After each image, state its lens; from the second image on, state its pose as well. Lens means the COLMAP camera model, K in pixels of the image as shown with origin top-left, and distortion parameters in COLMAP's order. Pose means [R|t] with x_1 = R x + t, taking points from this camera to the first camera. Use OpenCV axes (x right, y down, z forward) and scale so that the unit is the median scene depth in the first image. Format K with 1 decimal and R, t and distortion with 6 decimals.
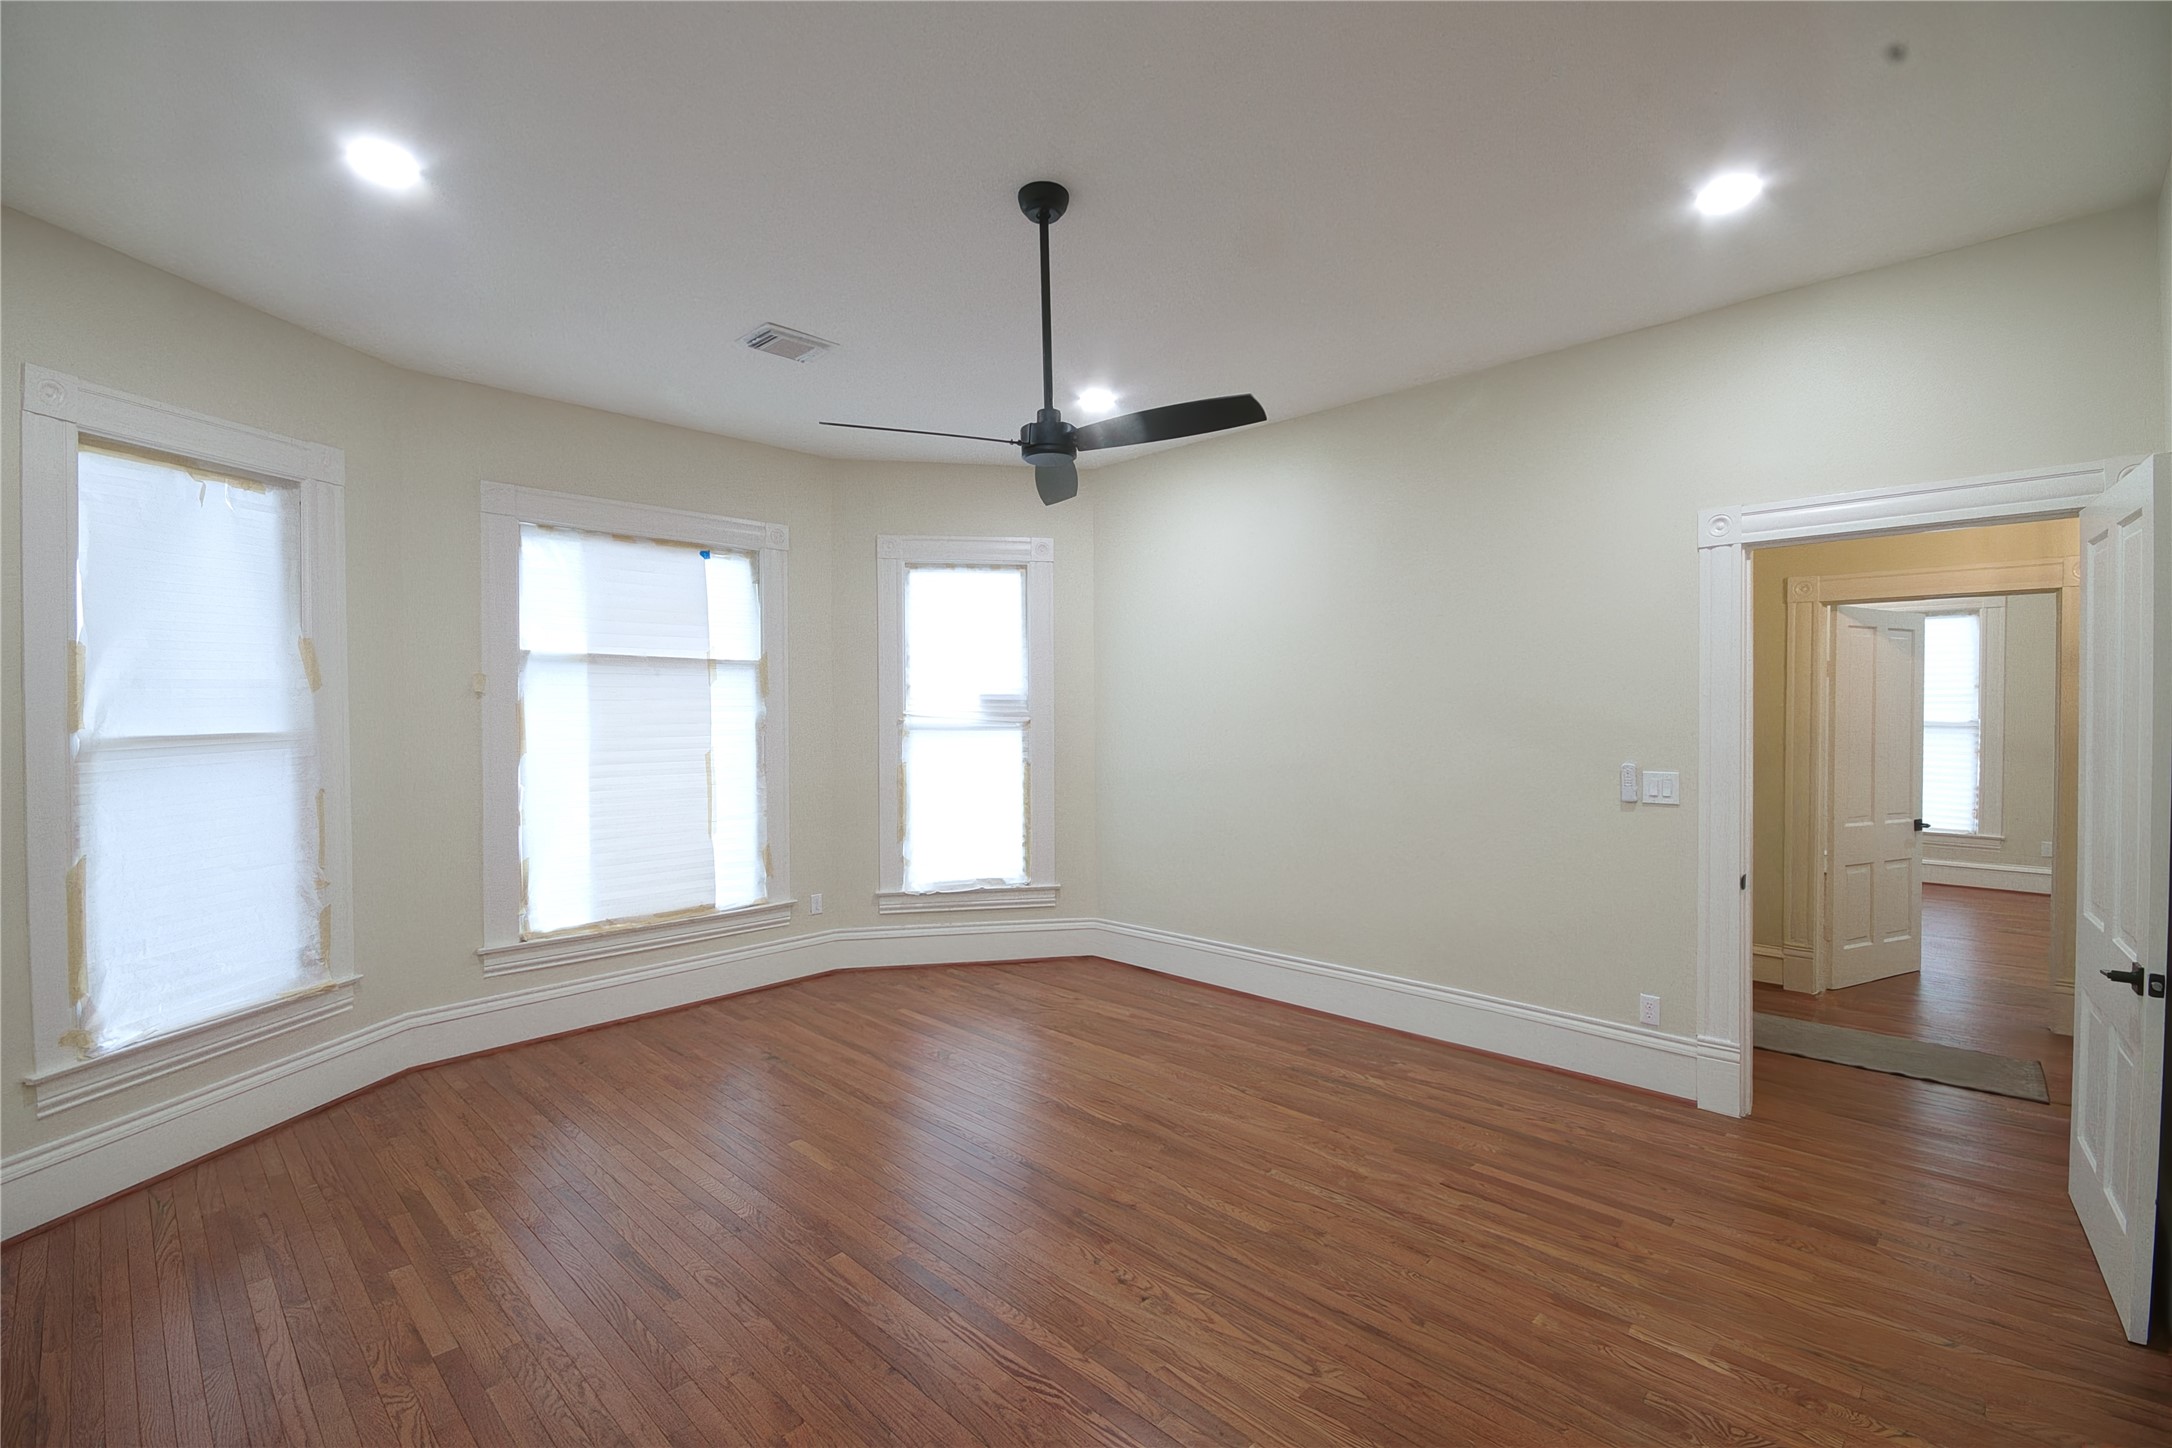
lens RADIAL K [[948.3, 0, 1066.9], [0, 948.3, 726.1], [0, 0, 1]] dist [-0.007830, -0.001771]
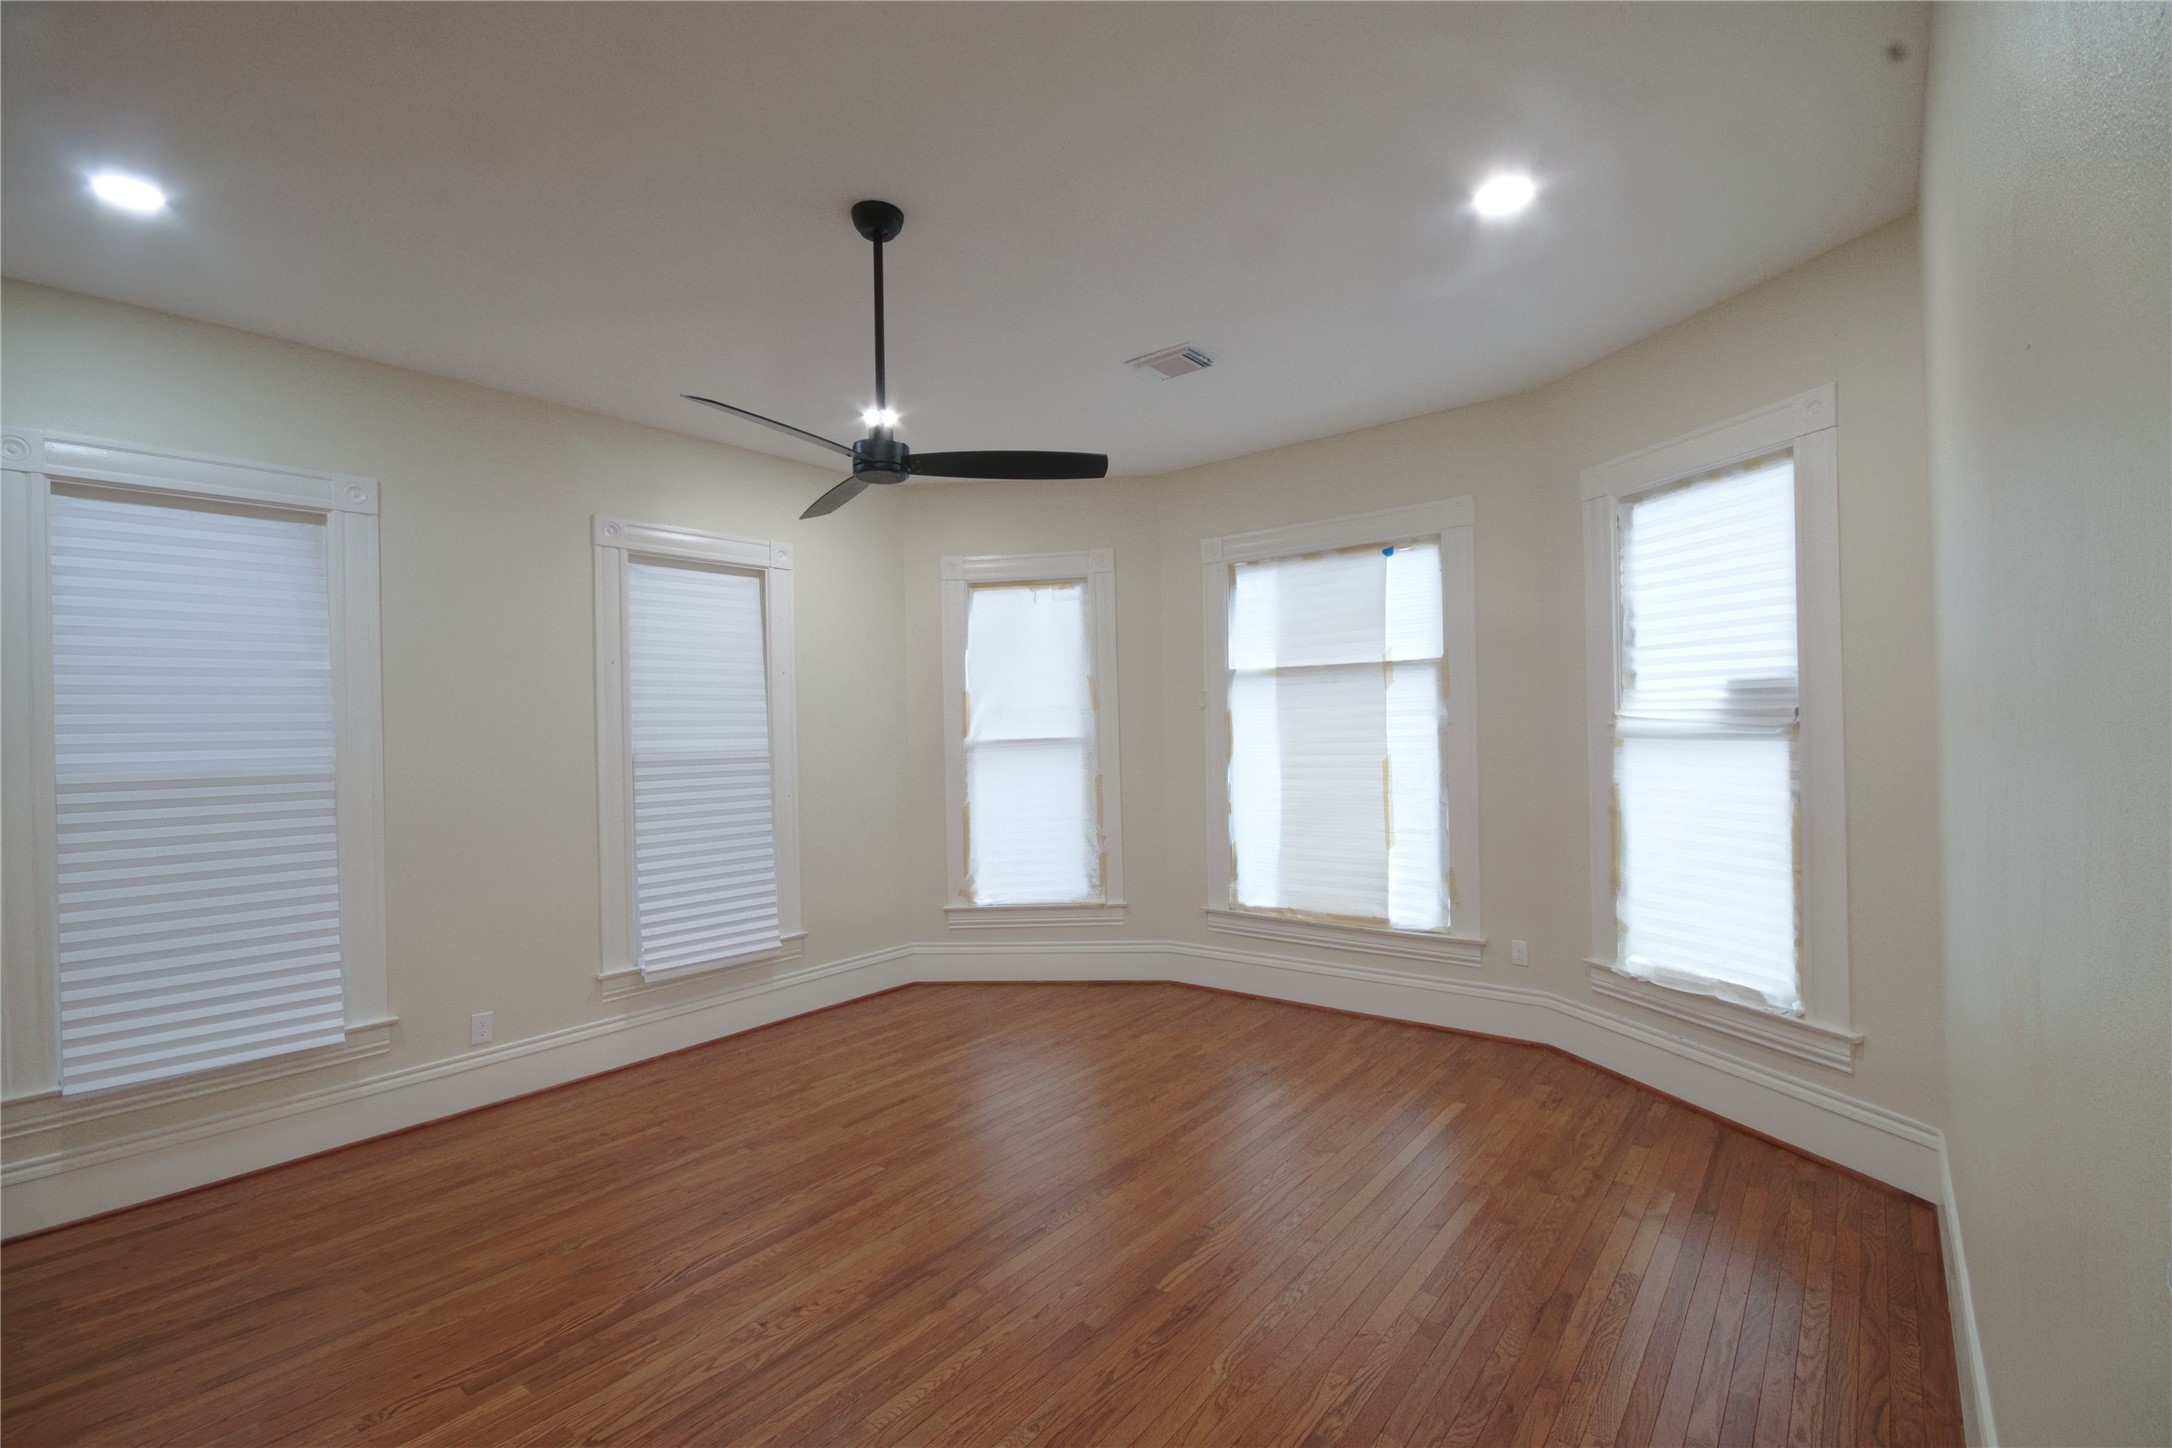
lens RADIAL K [[948.3, 0, 1095.7], [0, 948.3, 722.0], [0, 0, 1]] dist [-0.007830, -0.001771]
pose [[0.106284, -0.002542, -0.994333, 0.586684], [0.010260, 0.999946, -0.001460, -0.012739], [0.994283, -0.010047, 0.106304, 0.659664]]
